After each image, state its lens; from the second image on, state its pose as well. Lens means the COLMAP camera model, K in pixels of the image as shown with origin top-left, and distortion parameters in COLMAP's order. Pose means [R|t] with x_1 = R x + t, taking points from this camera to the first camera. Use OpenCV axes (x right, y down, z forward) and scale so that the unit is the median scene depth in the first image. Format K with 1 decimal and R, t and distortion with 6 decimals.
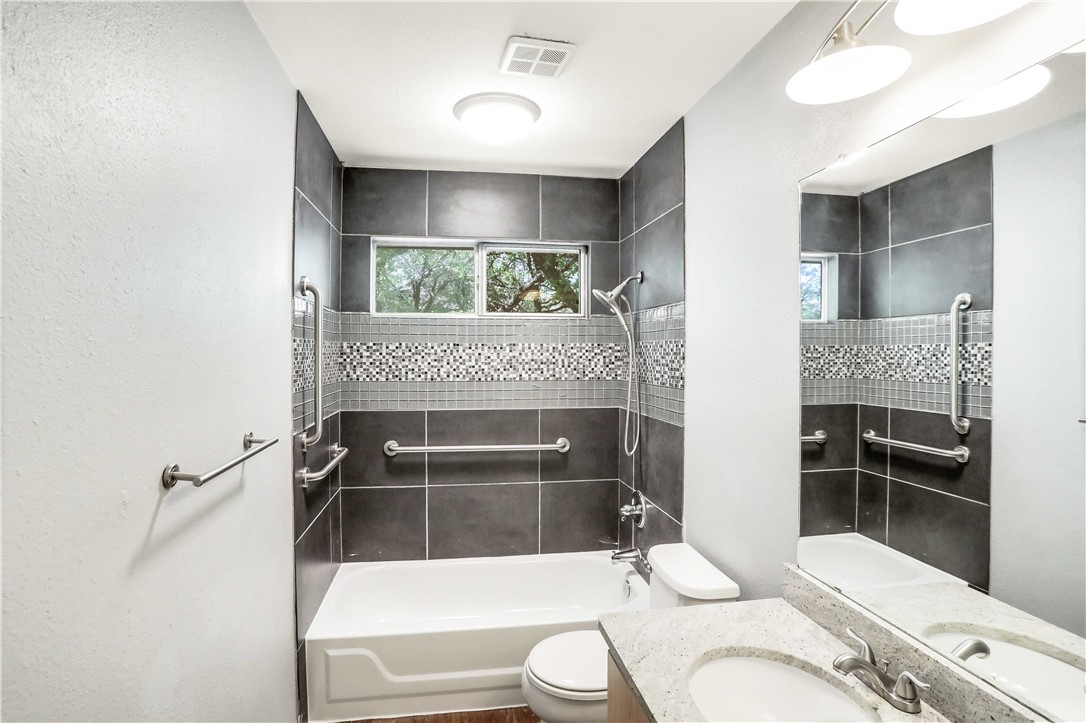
lens RADIAL K [[536.4, 0, 545.1], [0, 536.4, 358.0], [0, 0, 1]] dist [-0.076497, 0.034368]
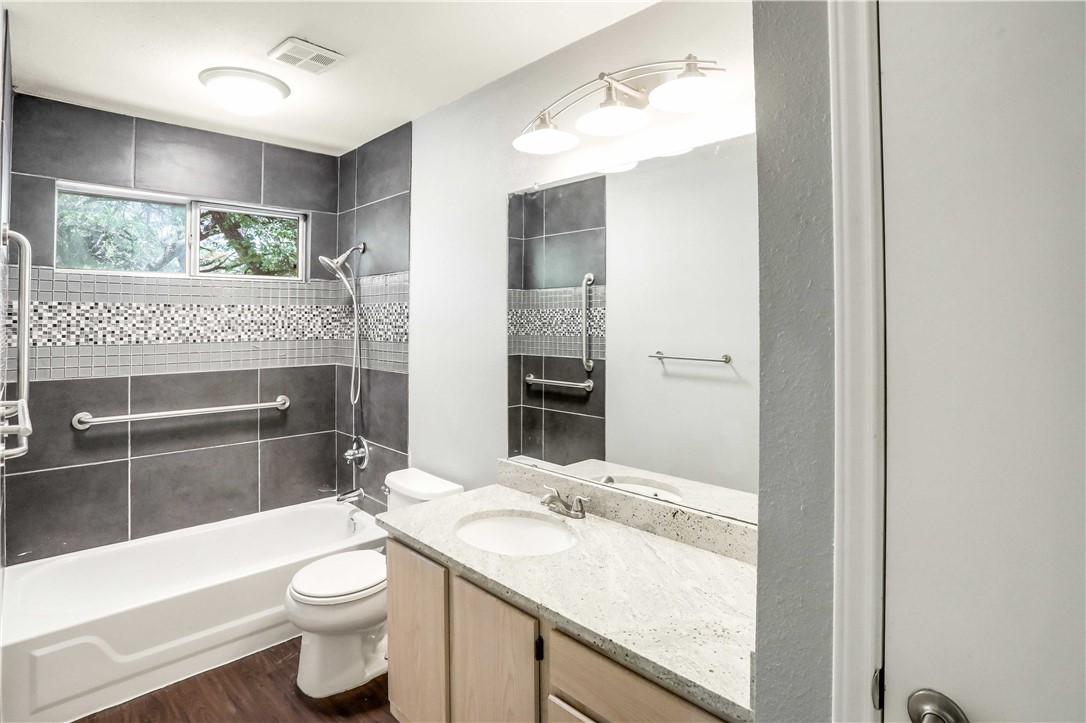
lens RADIAL K [[540.5, 0, 537.5], [0, 540.5, 327.1], [0, 0, 1]] dist [-0.073059, 0.023161]
pose [[0.822529, -0.009832, 0.568638, -0.156536], [0.007923, 0.999952, 0.005830, 0.013877], [-0.568668, -0.000290, 0.822567, -0.146402]]
